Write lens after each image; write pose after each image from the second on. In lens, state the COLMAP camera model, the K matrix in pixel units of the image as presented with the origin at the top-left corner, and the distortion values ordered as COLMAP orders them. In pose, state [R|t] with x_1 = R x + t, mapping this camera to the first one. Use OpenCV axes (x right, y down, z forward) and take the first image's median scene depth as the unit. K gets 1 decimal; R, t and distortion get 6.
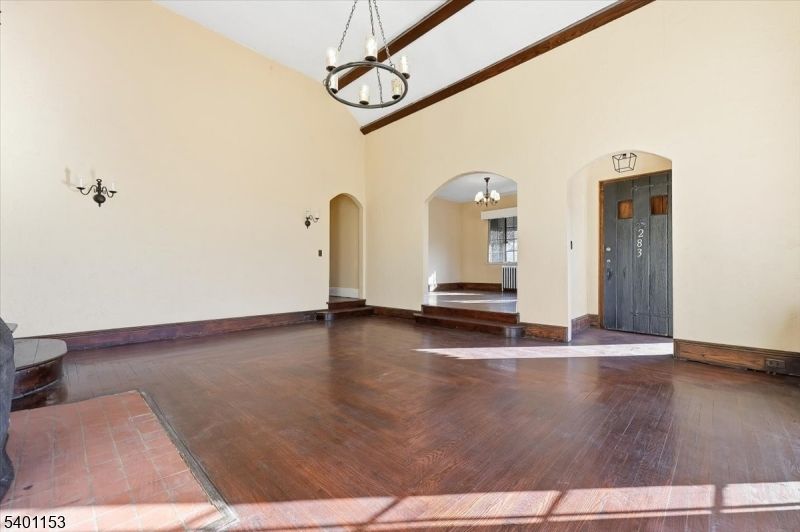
lens RADIAL K [[326.6, 0, 390.7], [0, 326.6, 267.3], [0, 0, 1]] dist [0.004858, 0.000182]
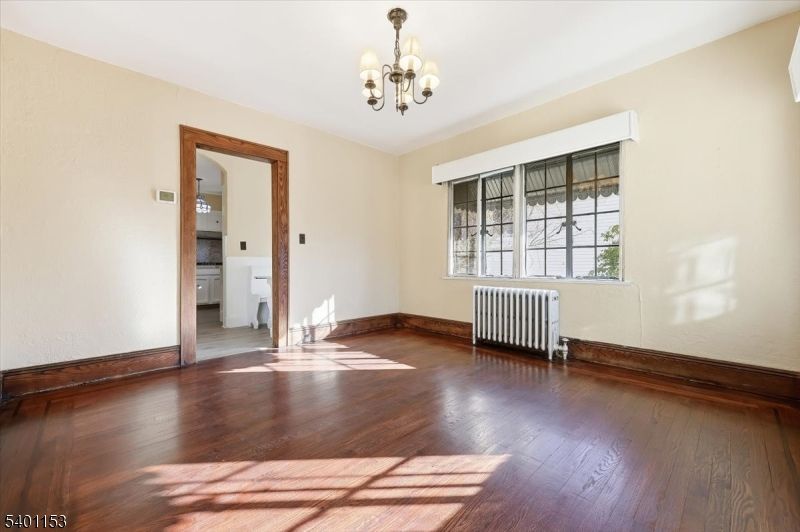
lens RADIAL K [[323.8, 0, 393.2], [0, 323.8, 265.9], [0, 0, 1]] dist [0.007575, 0.000156]
pose [[0.999779, 0.001834, -0.020939, 0.361726], [-0.001665, 0.999966, 0.008104, -0.051161], [0.020953, -0.008067, 0.999748, 0.841738]]
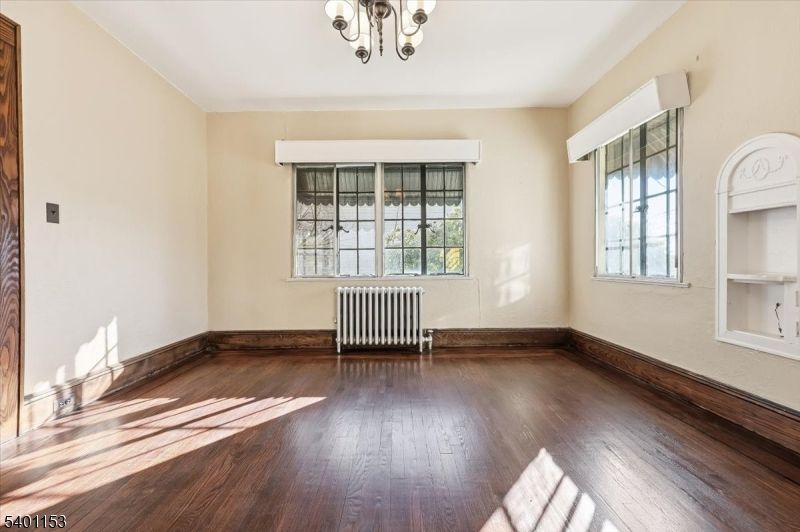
lens RADIAL K [[326.6, 0, 390.7], [0, 326.6, 267.3], [0, 0, 1]] dist [0.004858, 0.000182]
pose [[0.704567, -0.007915, 0.709593, 0.165057], [0.001671, 0.999954, 0.009495, -0.047272], [-0.709636, -0.005504, 0.704547, 1.014348]]
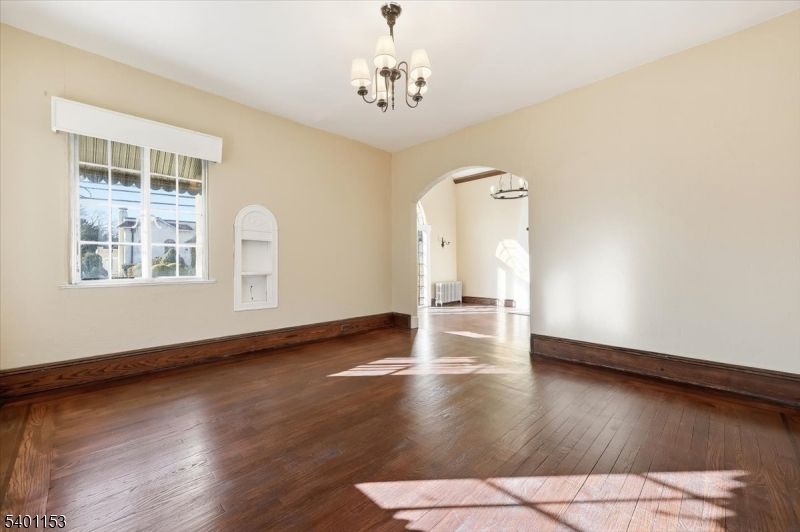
lens RADIAL K [[323.8, 0, 393.2], [0, 323.8, 265.9], [0, 0, 1]] dist [0.007575, 0.000156]
pose [[-0.999963, 0.008474, 0.001212, 0.358613], [0.008477, 0.999961, 0.002440, -0.048331], [-0.001191, 0.002450, -0.999996, 1.583715]]
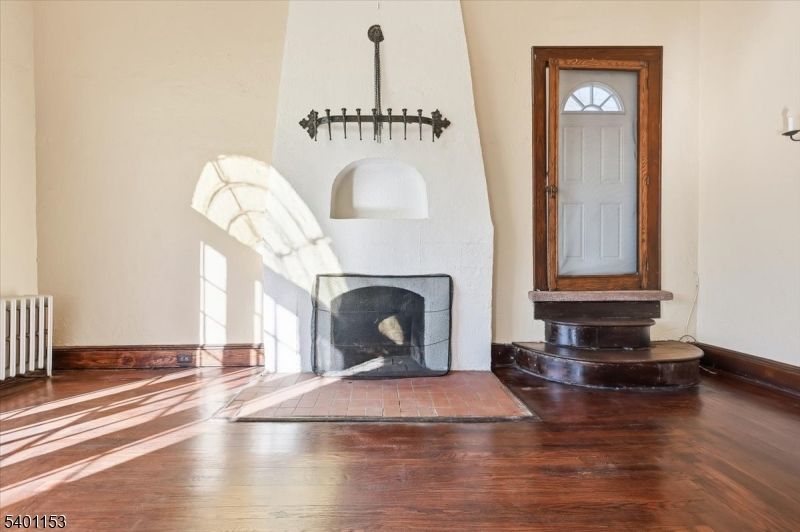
lens RADIAL K [[326.6, 0, 390.7], [0, 326.6, 267.3], [0, 0, 1]] dist [0.004858, 0.000182]
pose [[-0.683279, 0.005668, -0.730136, 0.016022], [0.006322, 0.999978, 0.001847, 0.003458], [0.730130, -0.003354, -0.683300, 0.552354]]
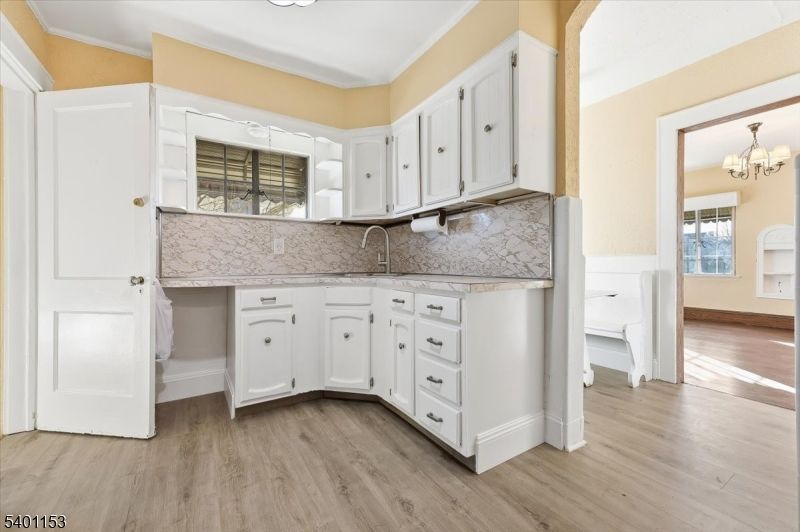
lens RADIAL K [[323.8, 0, 393.2], [0, 323.8, 265.9], [0, 0, 1]] dist [0.007575, 0.000156]
pose [[0.218577, -0.003977, 0.975812, -0.433516], [-0.000137, 0.999992, 0.004106, -0.057223], [-0.975820, -0.001031, 0.218575, 1.776023]]
